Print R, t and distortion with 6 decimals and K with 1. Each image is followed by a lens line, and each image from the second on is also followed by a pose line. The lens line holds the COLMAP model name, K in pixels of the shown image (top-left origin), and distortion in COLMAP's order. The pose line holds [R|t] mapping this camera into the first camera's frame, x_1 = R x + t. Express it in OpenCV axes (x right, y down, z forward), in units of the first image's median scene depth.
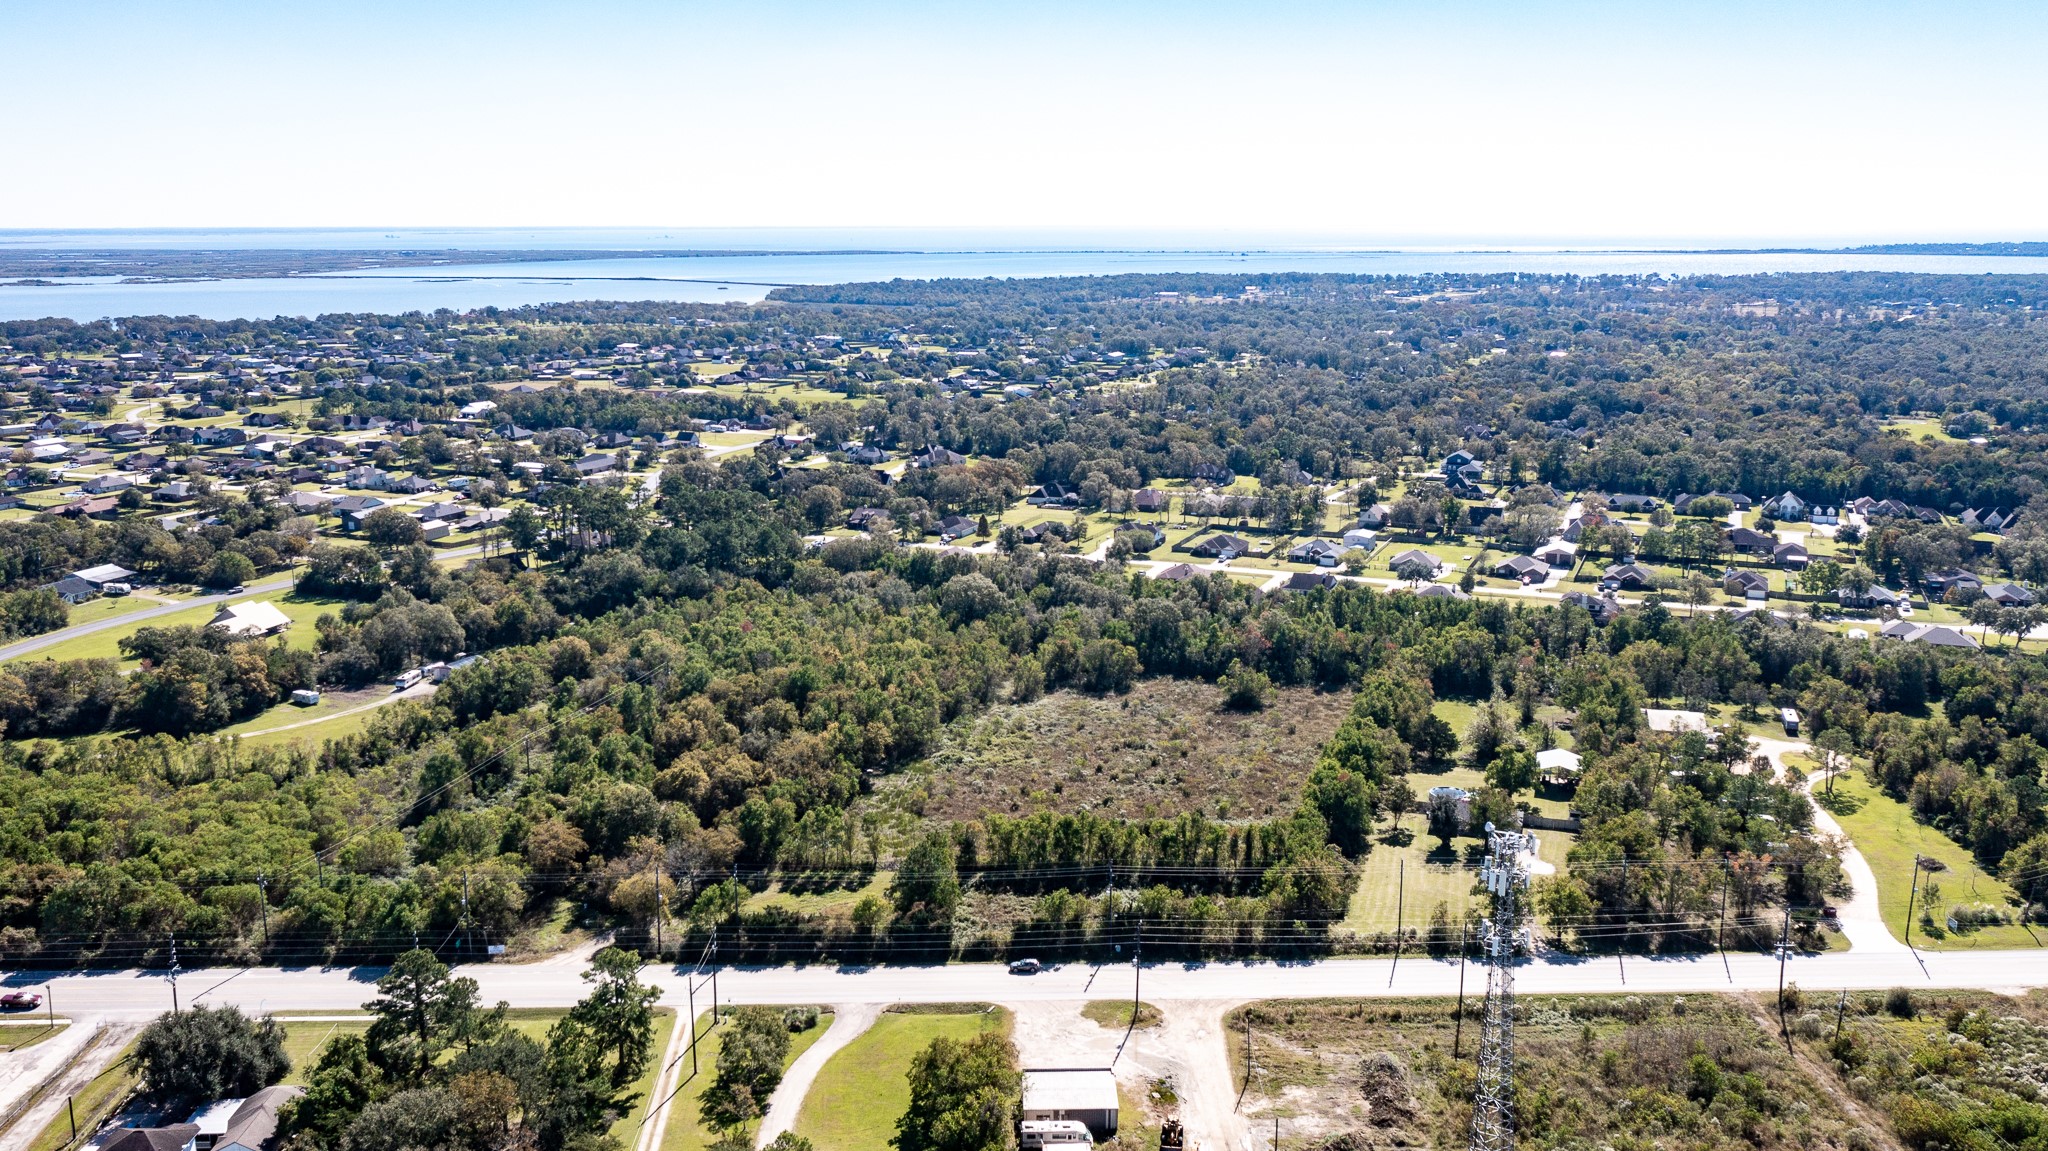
lens RADIAL K [[1684.4, 0, 1024.0], [0, 1684.4, 575.5], [0, 0, 1]] dist [-0.007538, -0.004314]
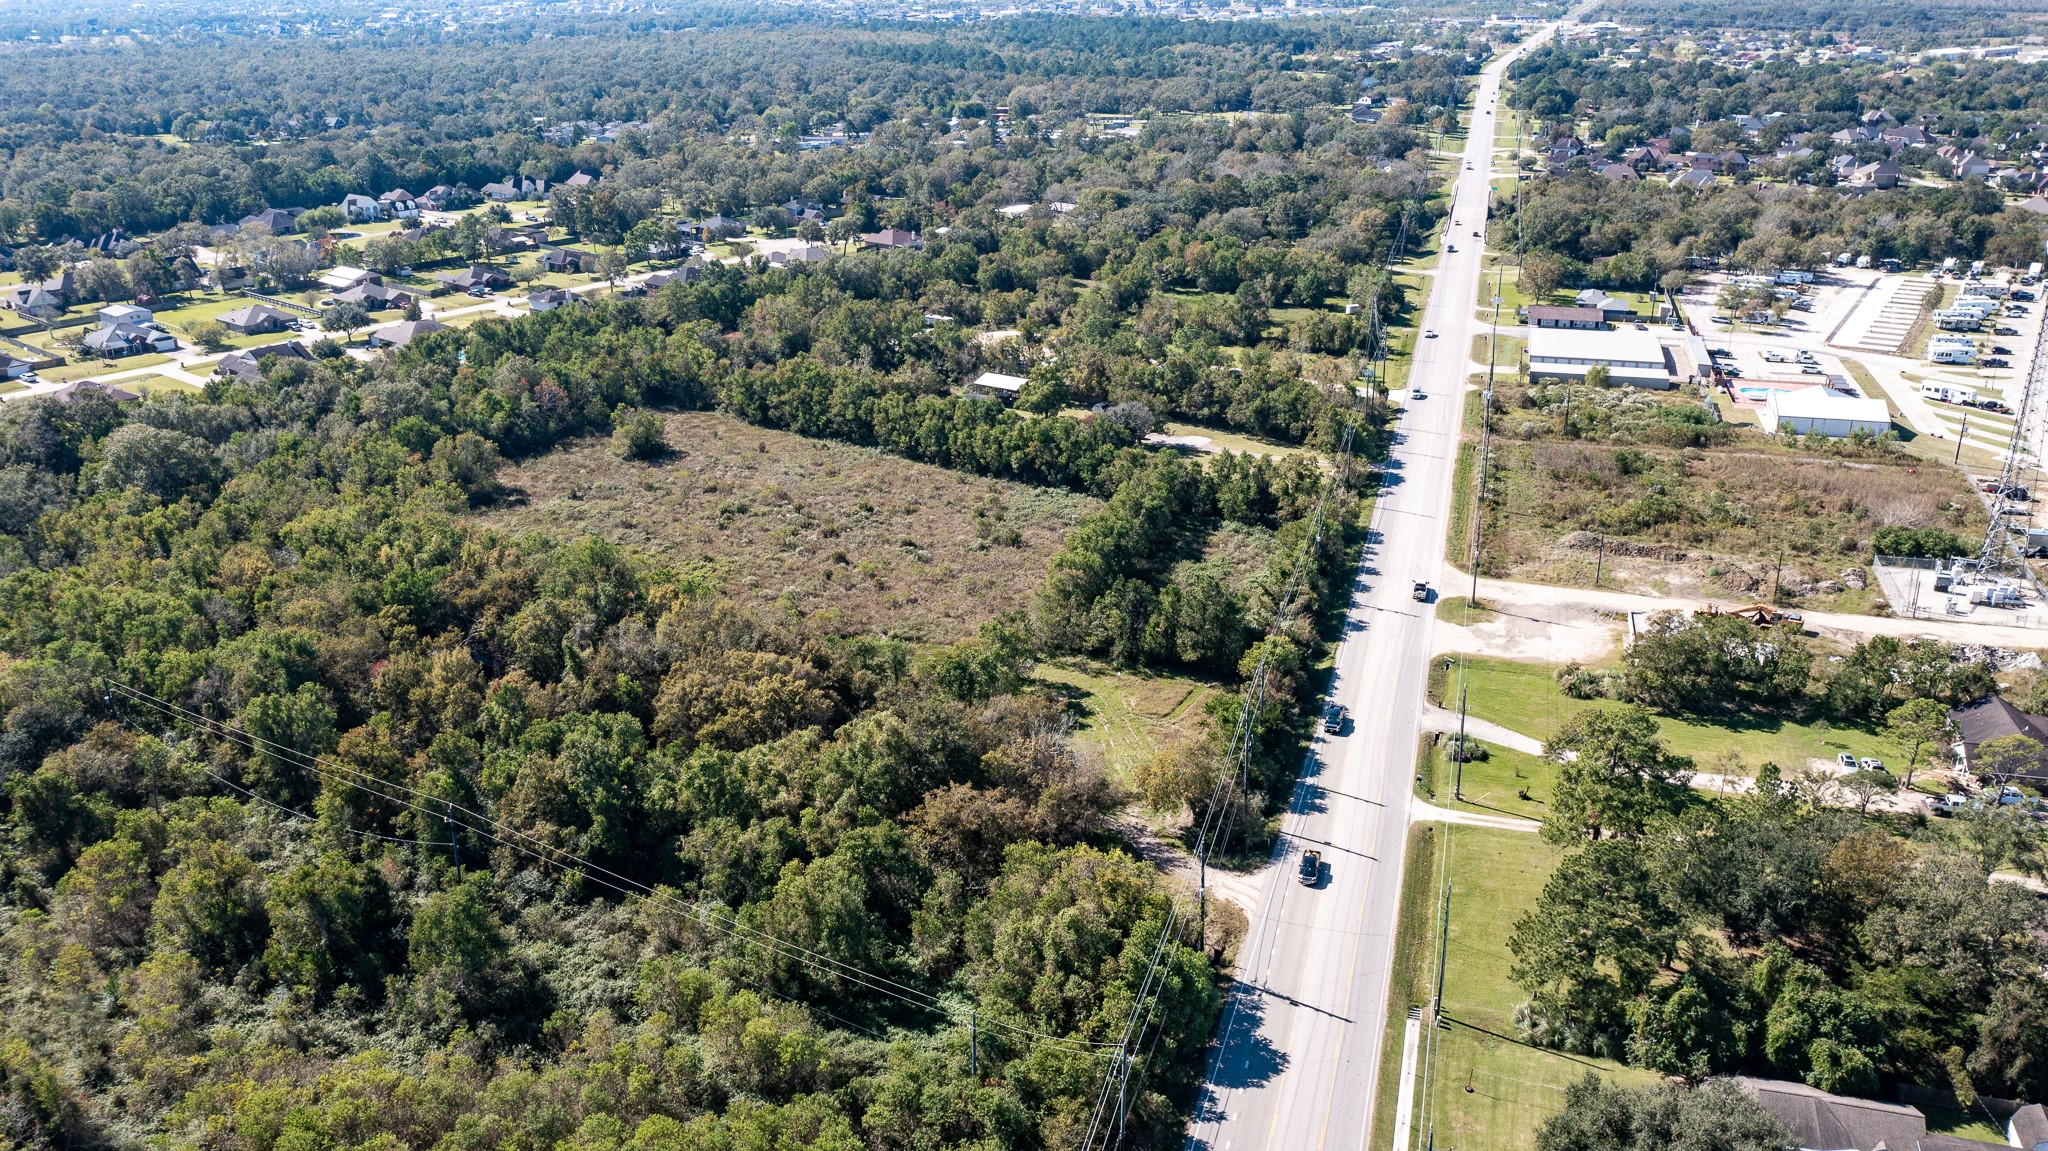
lens RADIAL K [[1630.6, 0, 1022.9], [0, 1630.6, 549.2], [0, 0, 1]] dist [-0.009524, -0.002498]
pose [[0.304034, -0.333863, 0.892244, -0.519377], [0.206822, 0.937374, 0.280275, -0.062942], [-0.929940, 0.099322, 0.354043, 0.520077]]
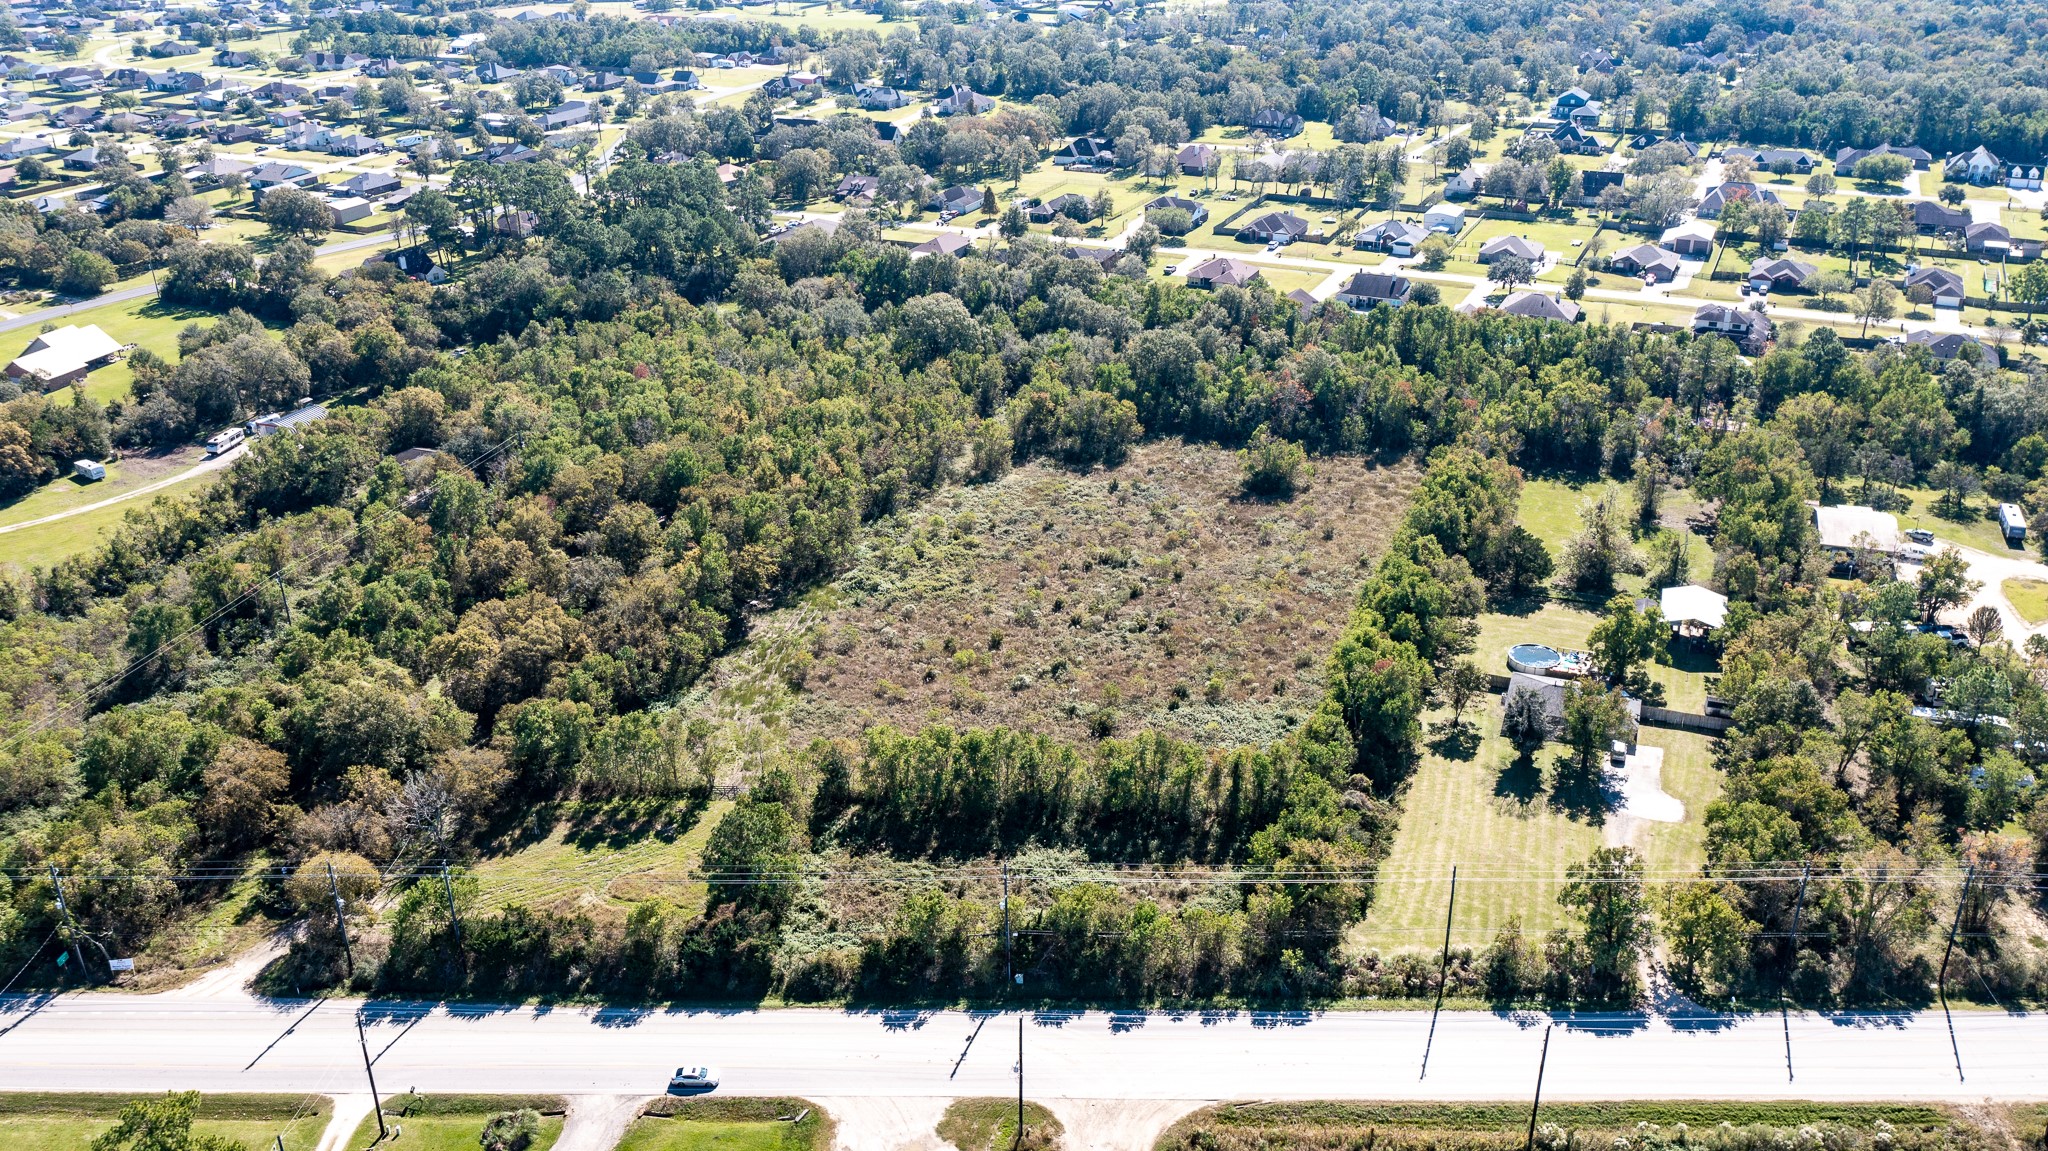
lens RADIAL K [[1630.6, 0, 1022.9], [0, 1630.6, 549.2], [0, 0, 1]] dist [-0.009524, -0.002498]
pose [[0.998256, 0.006700, -0.058644, 0.059448], [0.006373, 0.975497, 0.219919, -0.055950], [0.058681, -0.219910, 0.973754, 0.255219]]
